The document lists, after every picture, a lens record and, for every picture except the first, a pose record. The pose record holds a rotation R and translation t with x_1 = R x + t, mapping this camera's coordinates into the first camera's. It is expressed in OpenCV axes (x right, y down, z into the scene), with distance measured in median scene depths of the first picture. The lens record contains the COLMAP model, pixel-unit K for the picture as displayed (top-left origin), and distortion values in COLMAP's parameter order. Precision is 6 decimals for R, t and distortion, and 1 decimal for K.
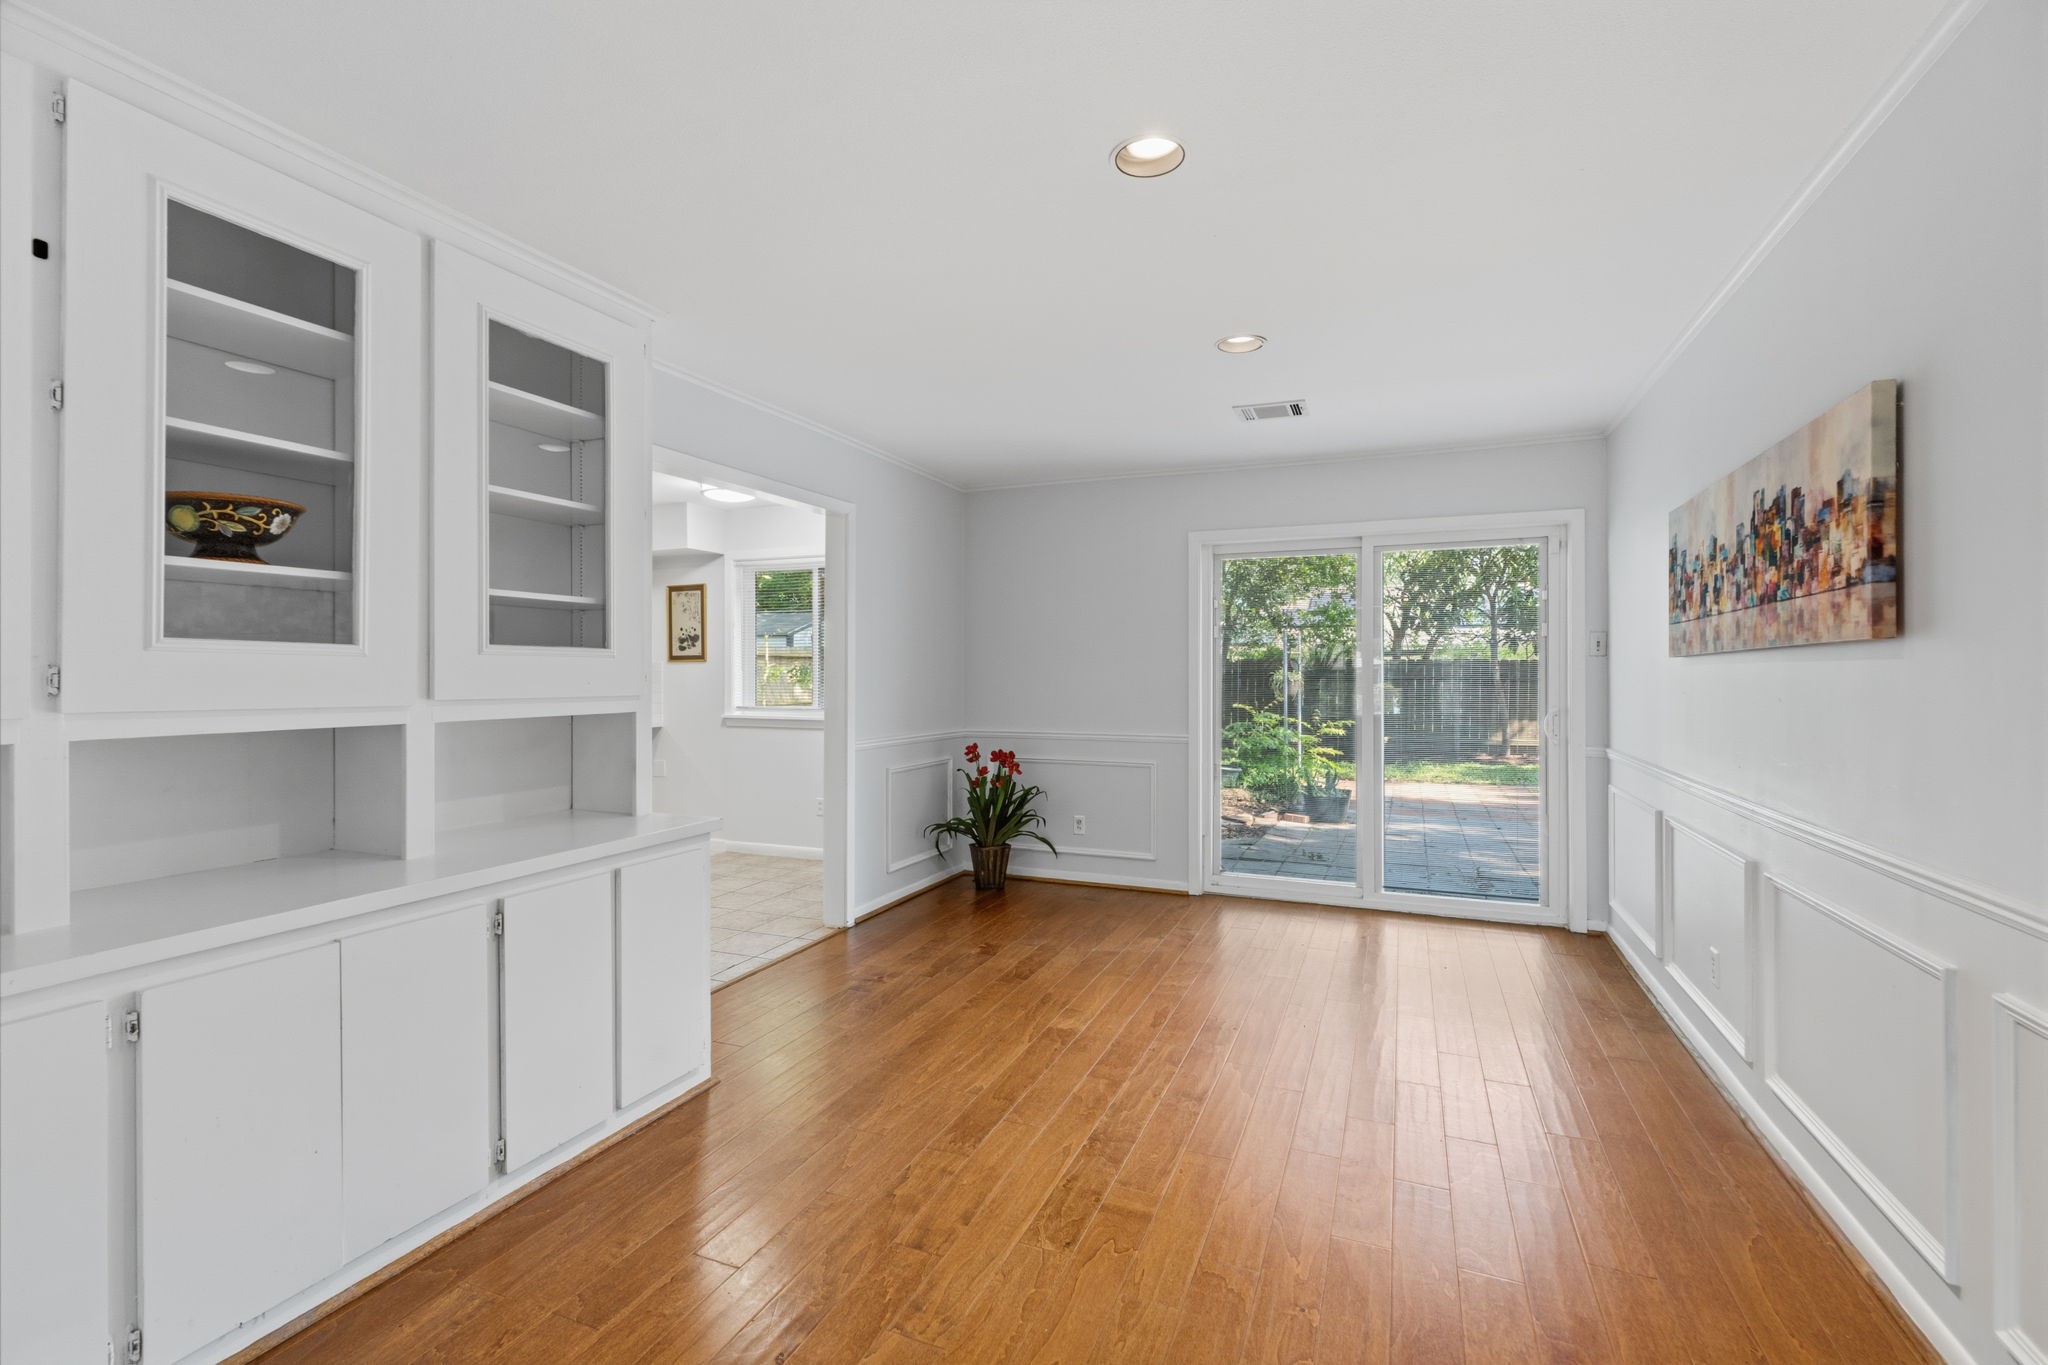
lens RADIAL K [[904.4, 0, 1019.7], [0, 904.4, 674.9], [0, 0, 1]] dist [0.001170, -0.000252]
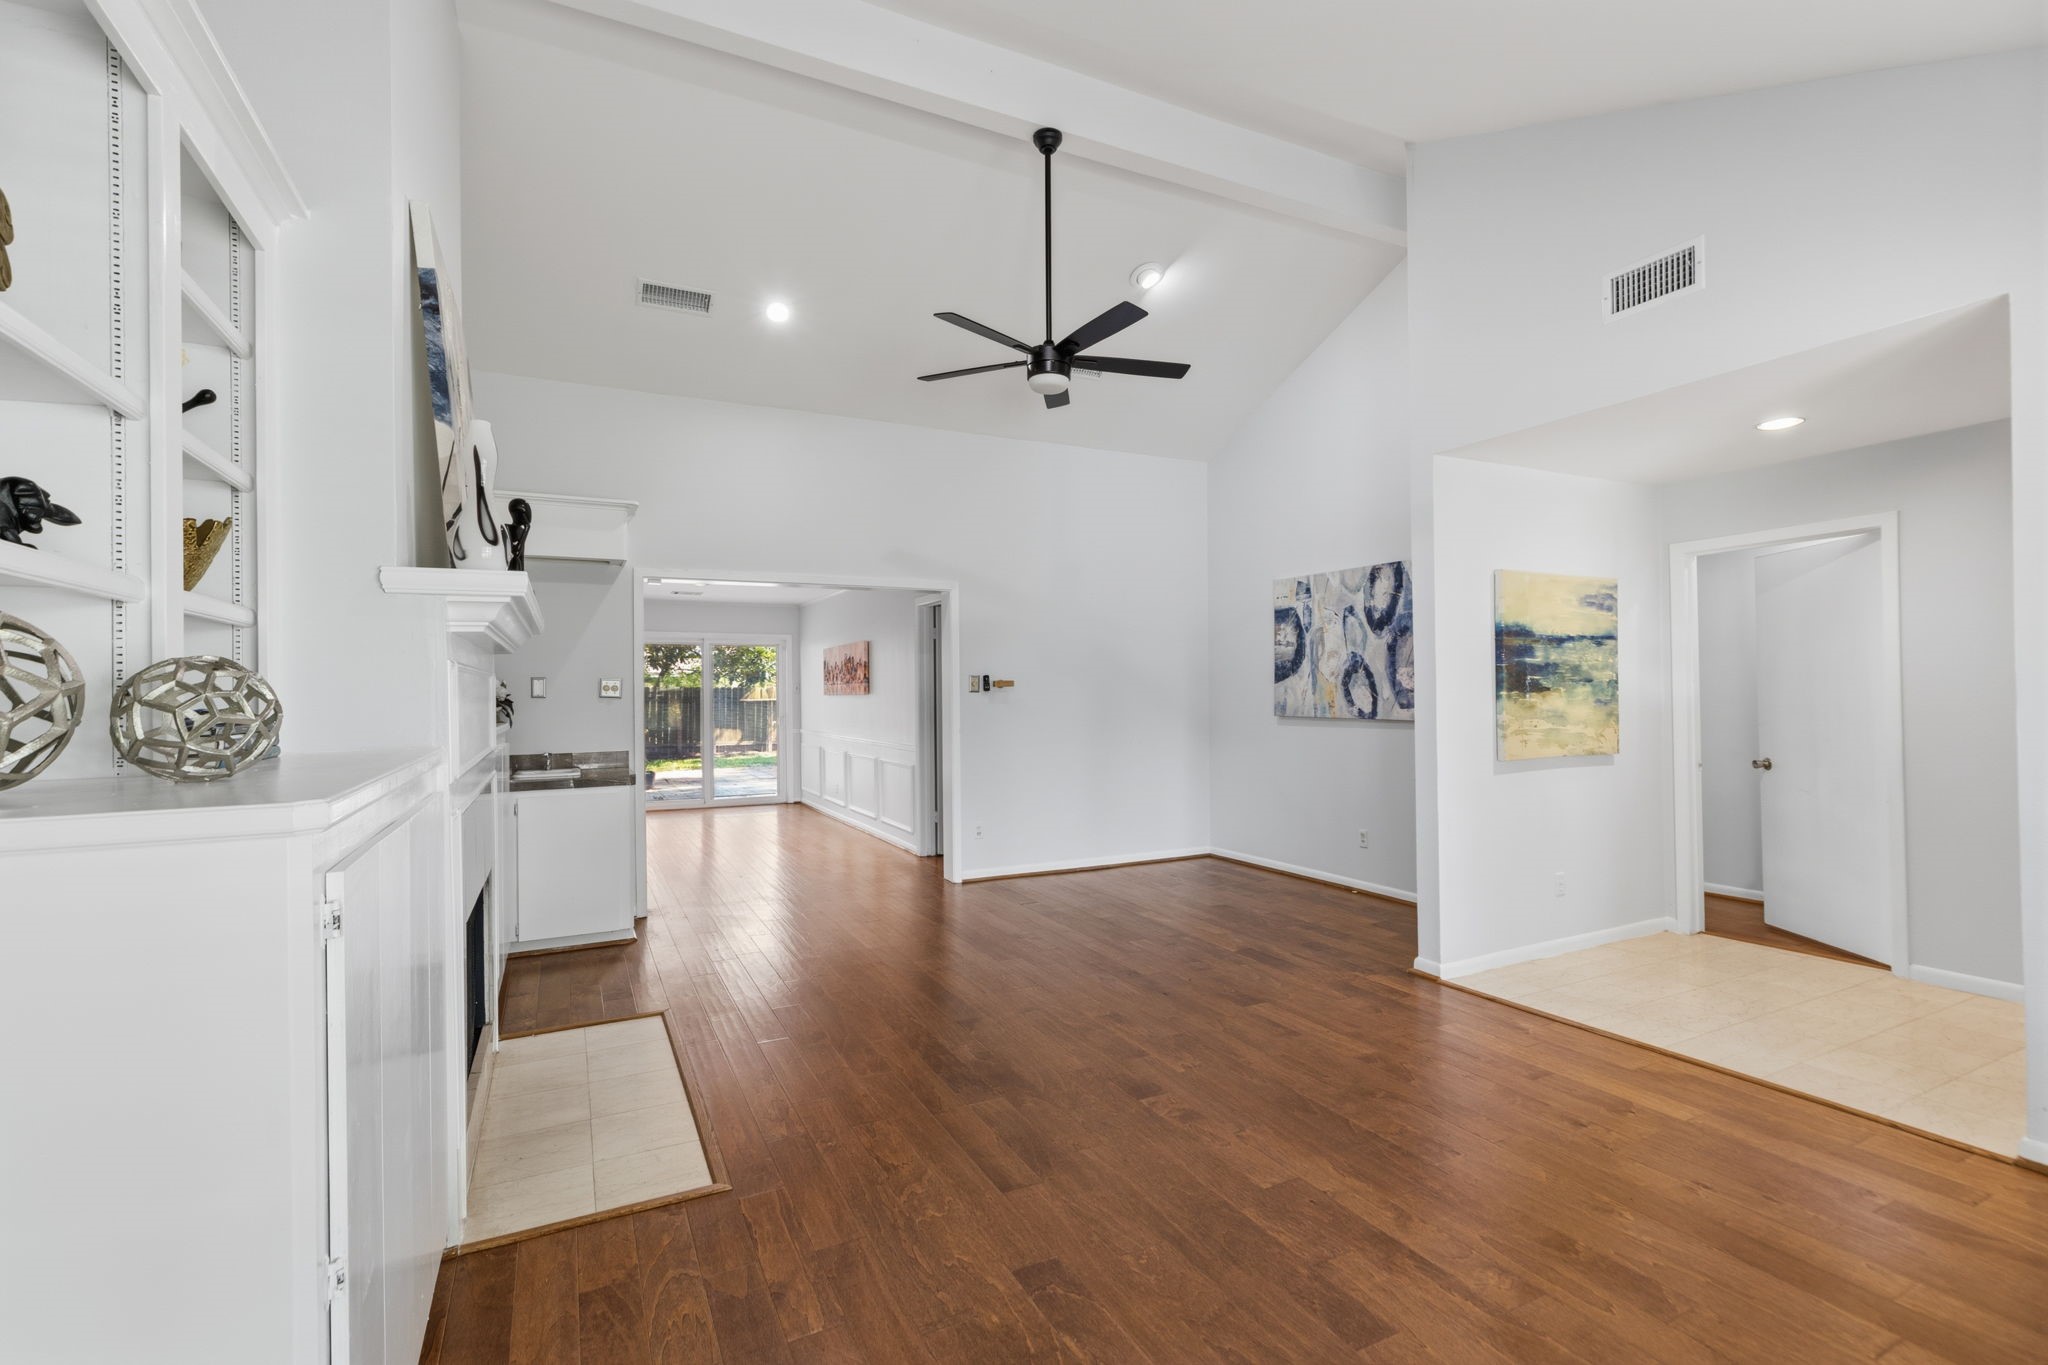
lens RADIAL K [[915.4, 0, 1024.0], [0, 915.4, 682.5], [0, 0, 1]] dist [0.005306, -0.000092]
pose [[0.641271, 0.002681, 0.767310, -0.792690], [0.008861, 0.999901, -0.010899, -0.014319], [-0.767264, 0.013789, 0.641184, -0.976955]]
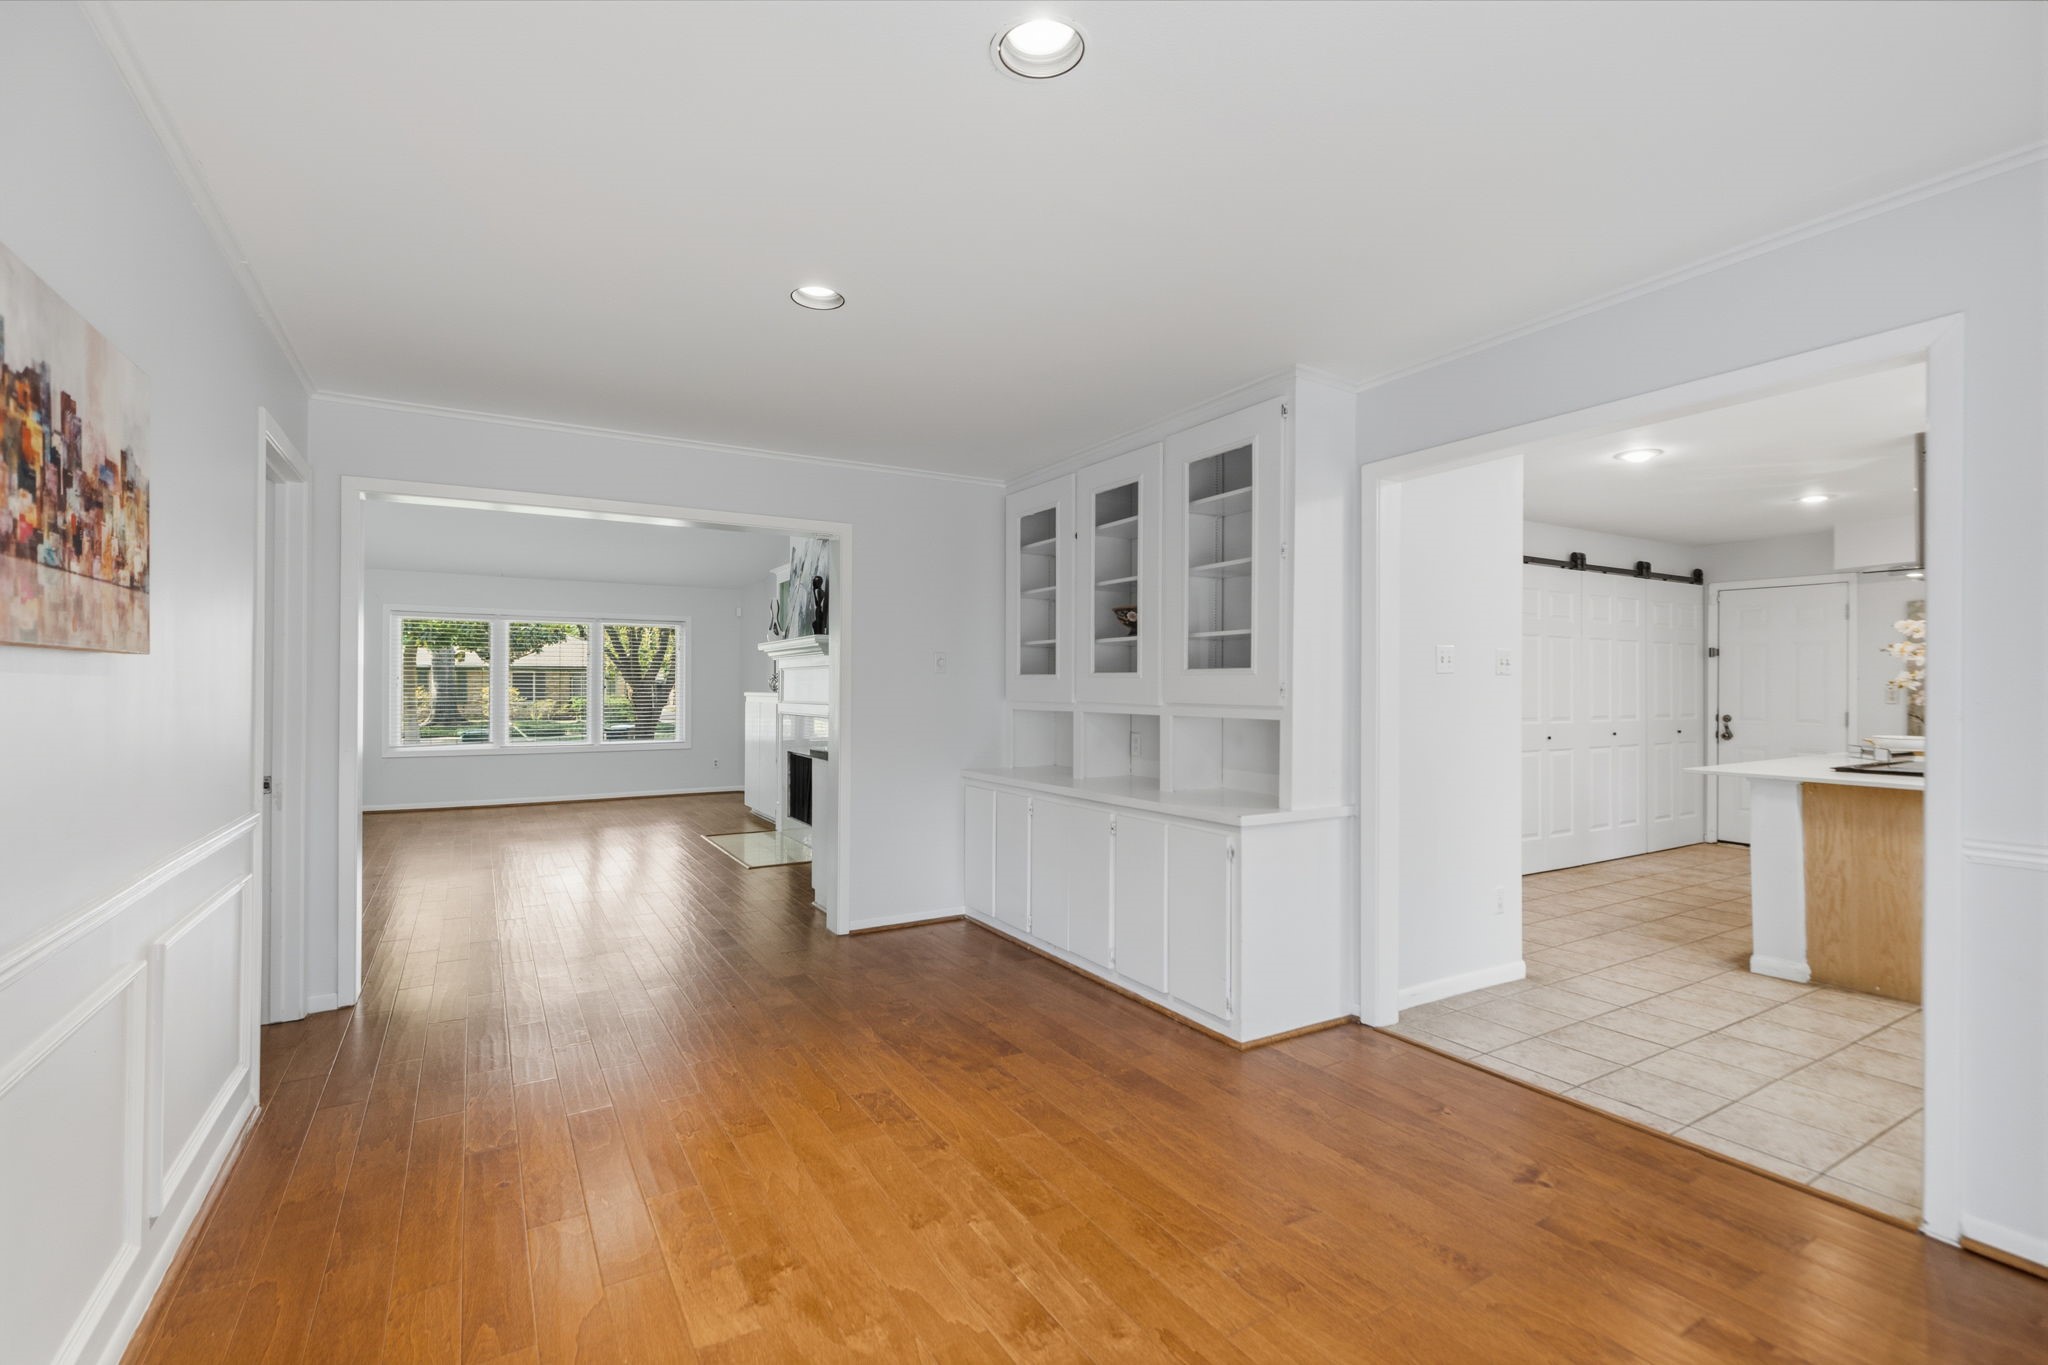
lens RADIAL K [[915.4, 0, 1024.0], [0, 915.4, 682.5], [0, 0, 1]] dist [0.005306, -0.000092]
pose [[-0.583791, -0.002138, -0.811901, 0.416345], [0.000162, 0.999996, -0.002750, -0.002917], [0.811904, -0.001737, -0.583788, 0.802086]]
